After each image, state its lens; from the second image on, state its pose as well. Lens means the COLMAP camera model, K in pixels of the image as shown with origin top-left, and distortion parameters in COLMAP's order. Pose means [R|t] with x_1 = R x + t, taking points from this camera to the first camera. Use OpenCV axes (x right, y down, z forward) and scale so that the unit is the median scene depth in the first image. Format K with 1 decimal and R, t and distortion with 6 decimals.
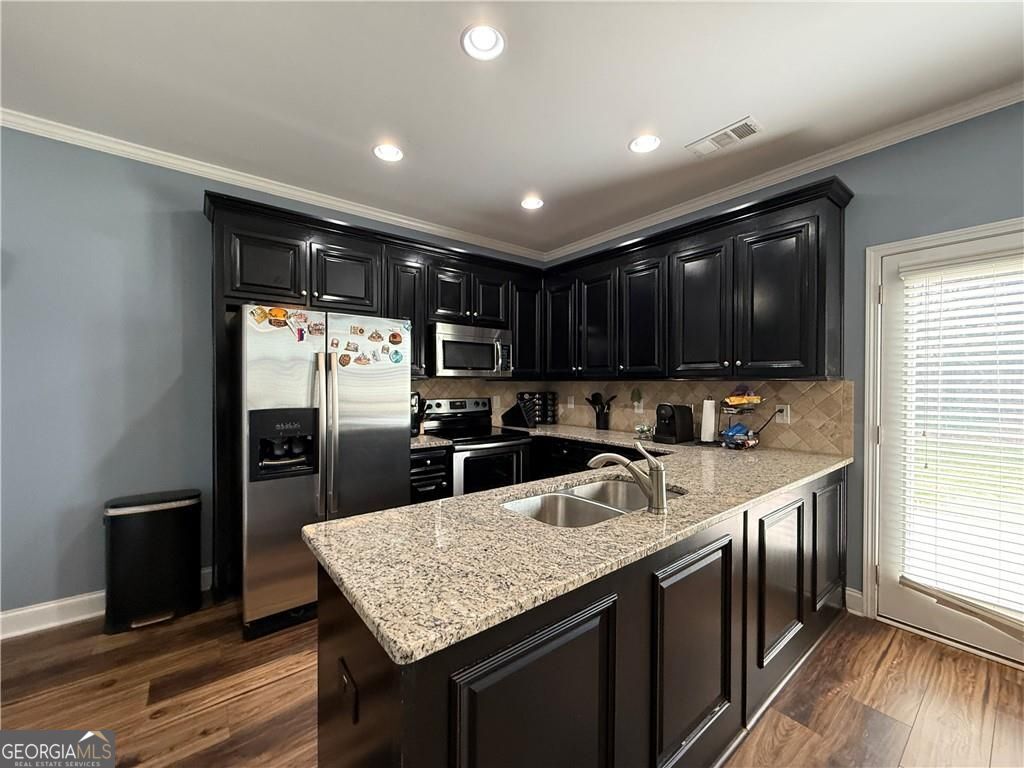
lens RADIAL K [[408.8, 0, 510.2], [0, 408.8, 385.7], [0, 0, 1]] dist [-0.000961, 0.000383]
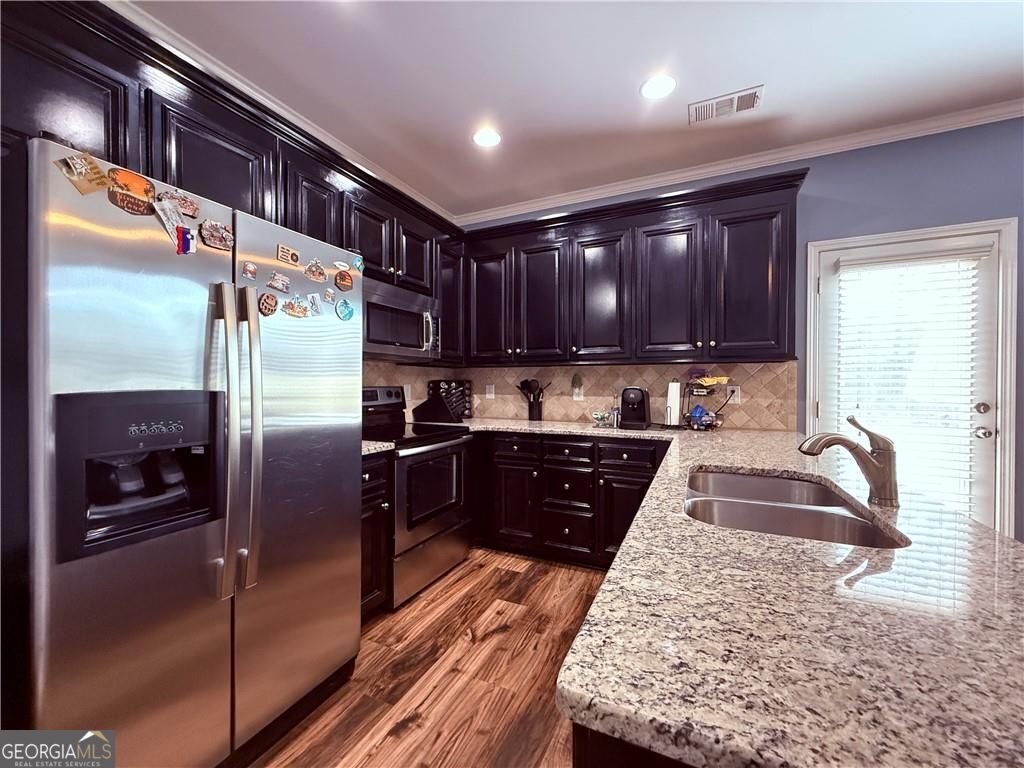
lens RADIAL K [[408.8, 0, 510.2], [0, 408.8, 385.5], [0, 0, 1]] dist [-0.000961, 0.000383]
pose [[0.895199, -0.005676, 0.445630, -0.339269], [0.005790, 0.999983, 0.001106, 0.044645], [-0.445628, 0.001590, 0.895217, 0.345747]]
